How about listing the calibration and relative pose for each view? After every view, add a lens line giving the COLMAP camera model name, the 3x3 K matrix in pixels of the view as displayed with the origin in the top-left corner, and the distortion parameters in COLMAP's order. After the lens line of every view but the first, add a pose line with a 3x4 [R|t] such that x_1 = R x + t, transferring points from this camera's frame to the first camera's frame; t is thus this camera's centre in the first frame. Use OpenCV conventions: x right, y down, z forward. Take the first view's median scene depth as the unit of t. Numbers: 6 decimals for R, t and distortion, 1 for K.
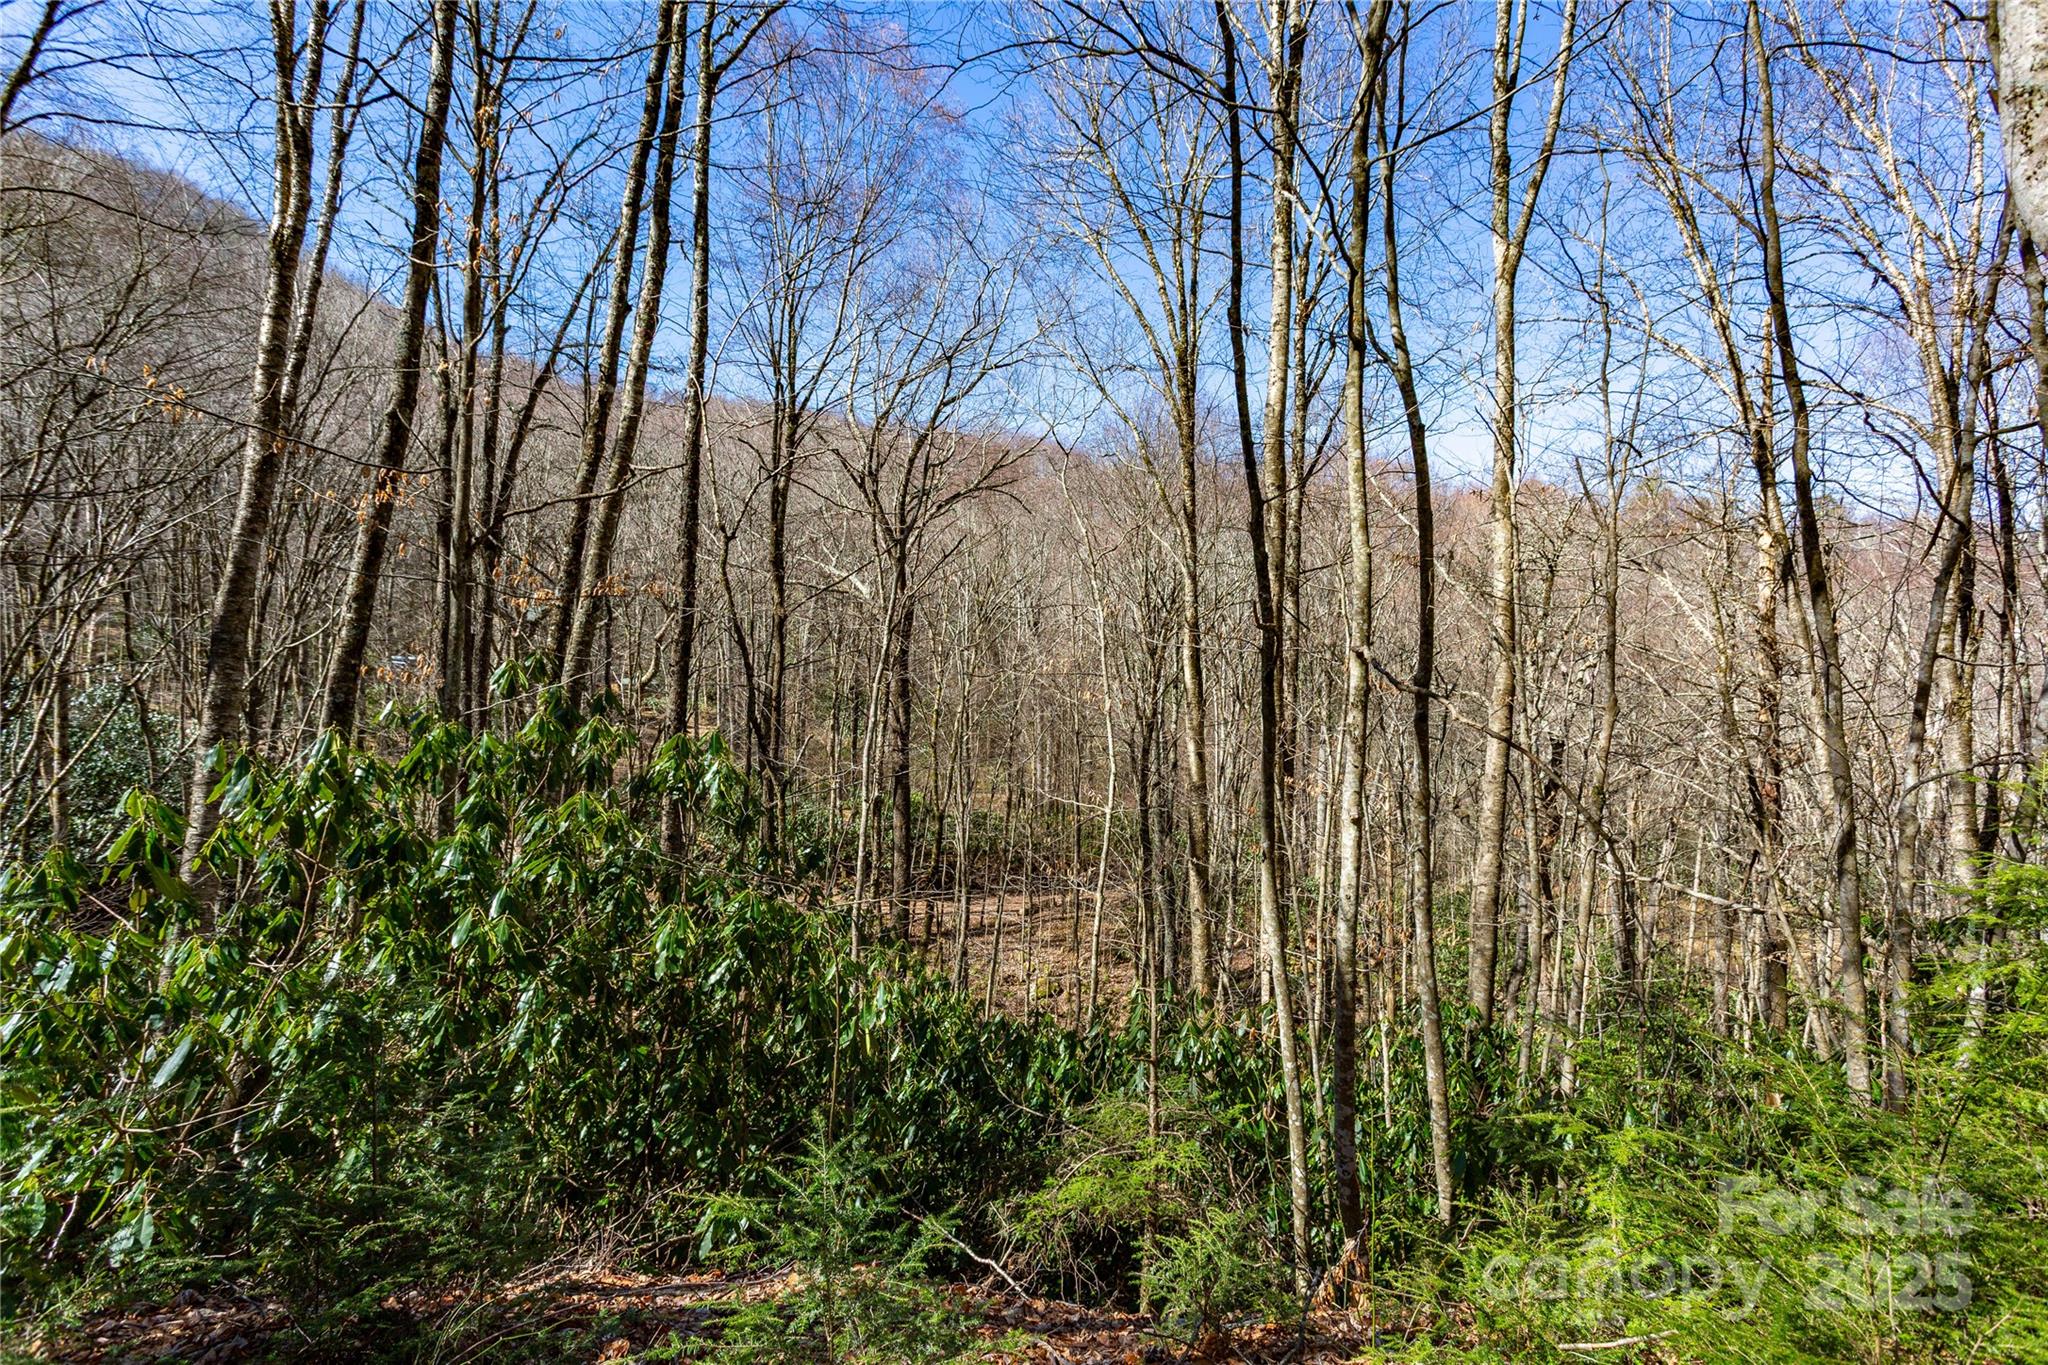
lens RADIAL K [[964.2, 0, 1023.6], [0, 964.2, 683.1], [0, 0, 1]] dist [0.002158, 0.001540]
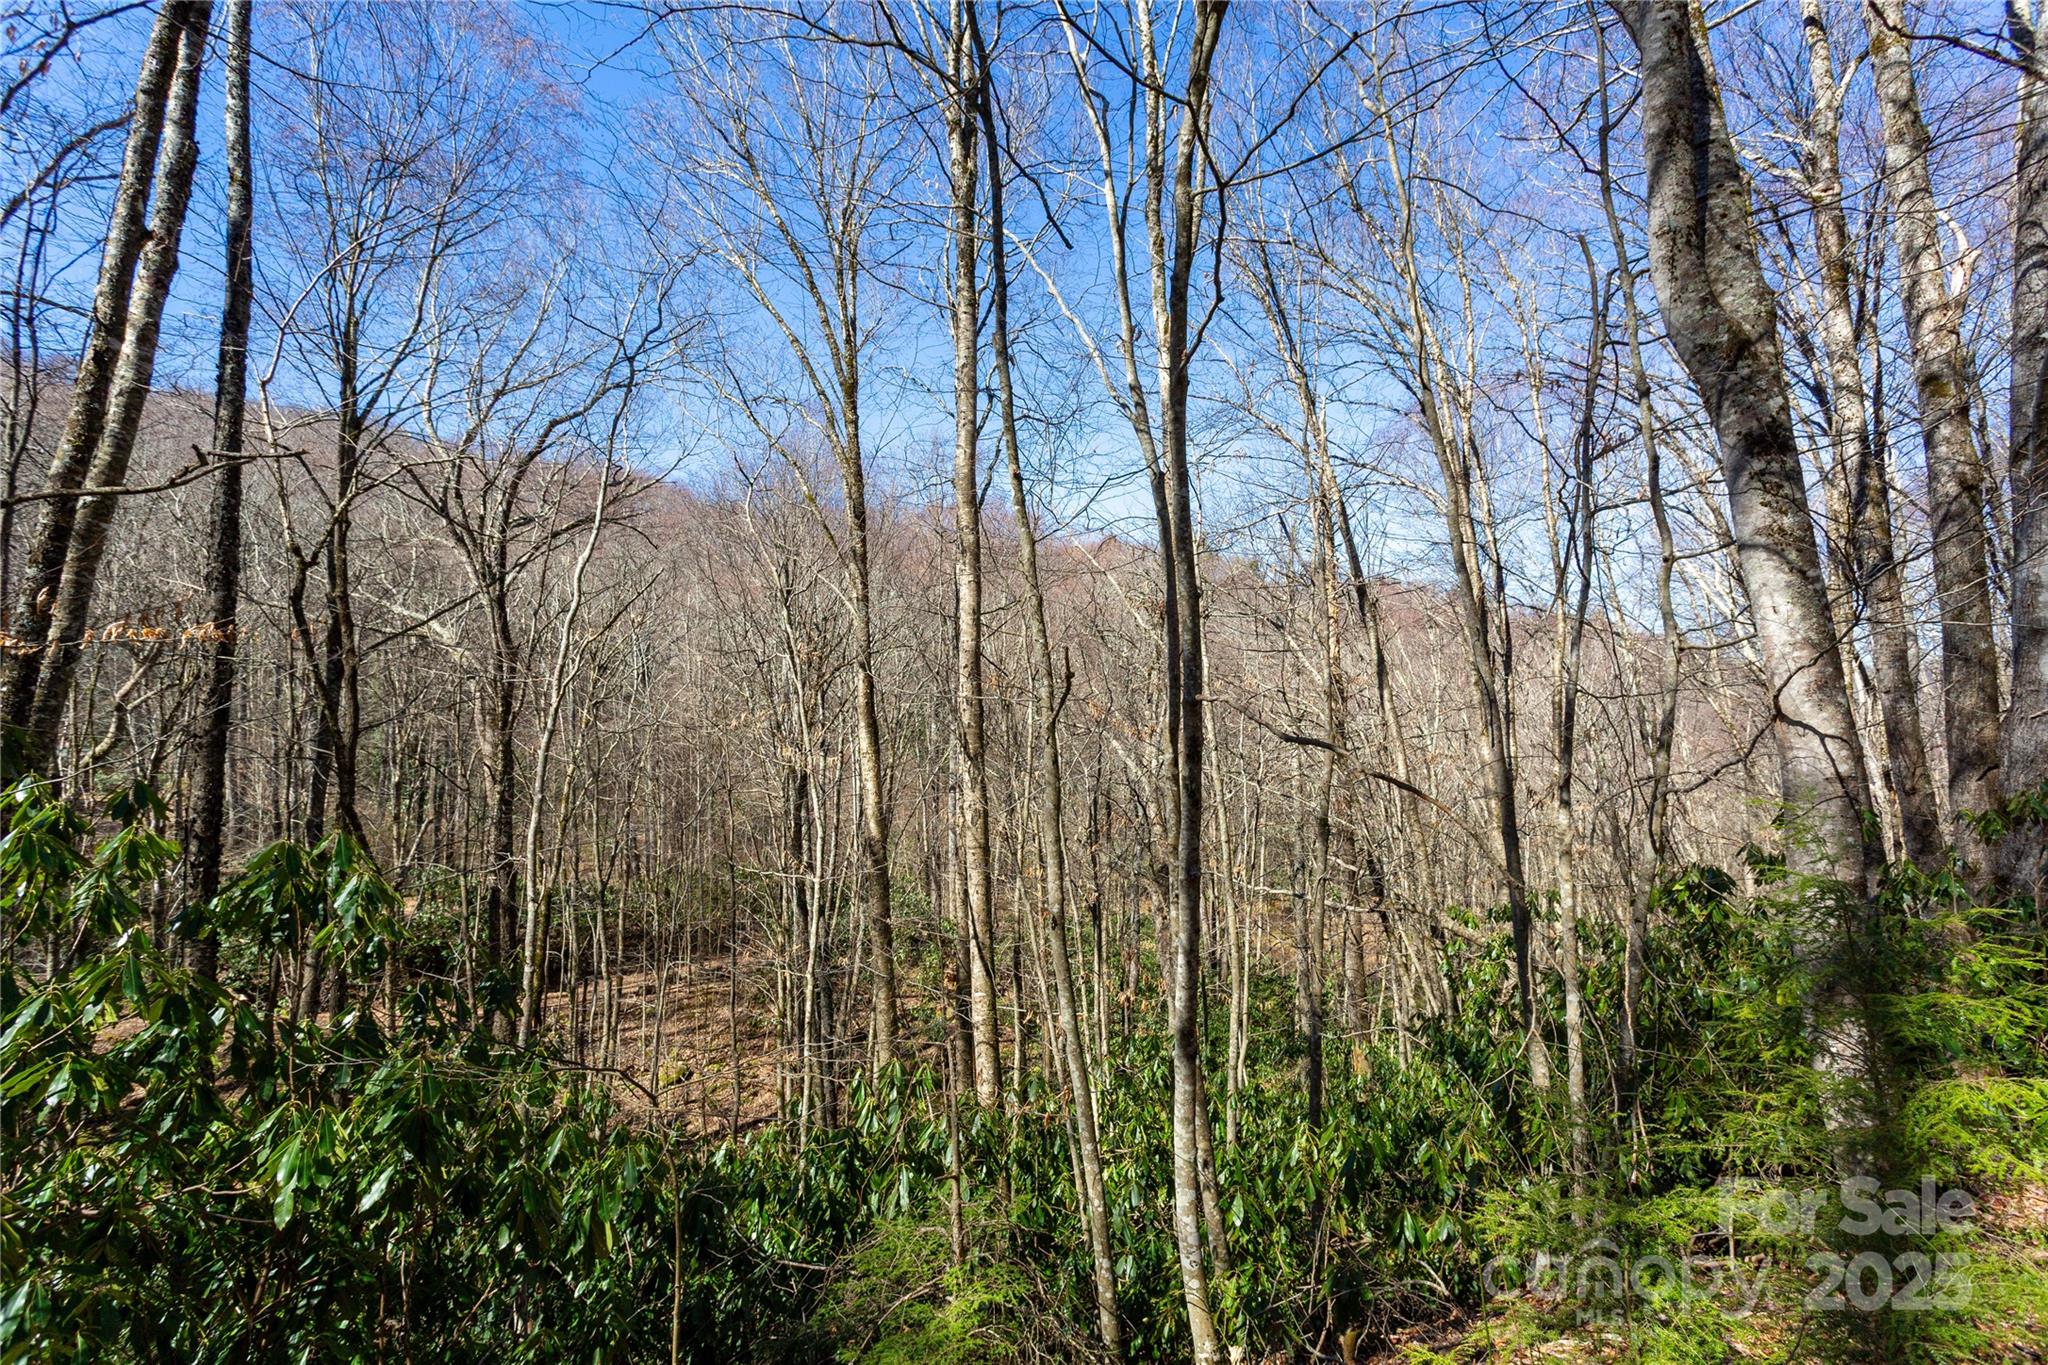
lens RADIAL K [[964.2, 0, 1023.6], [0, 964.2, 683.1], [0, 0, 1]] dist [0.002158, 0.001540]
pose [[0.920343, -0.016976, 0.390744, -0.071163], [0.034933, 0.998633, -0.038895, -0.007426], [-0.389549, 0.049446, 0.919677, 0.079469]]
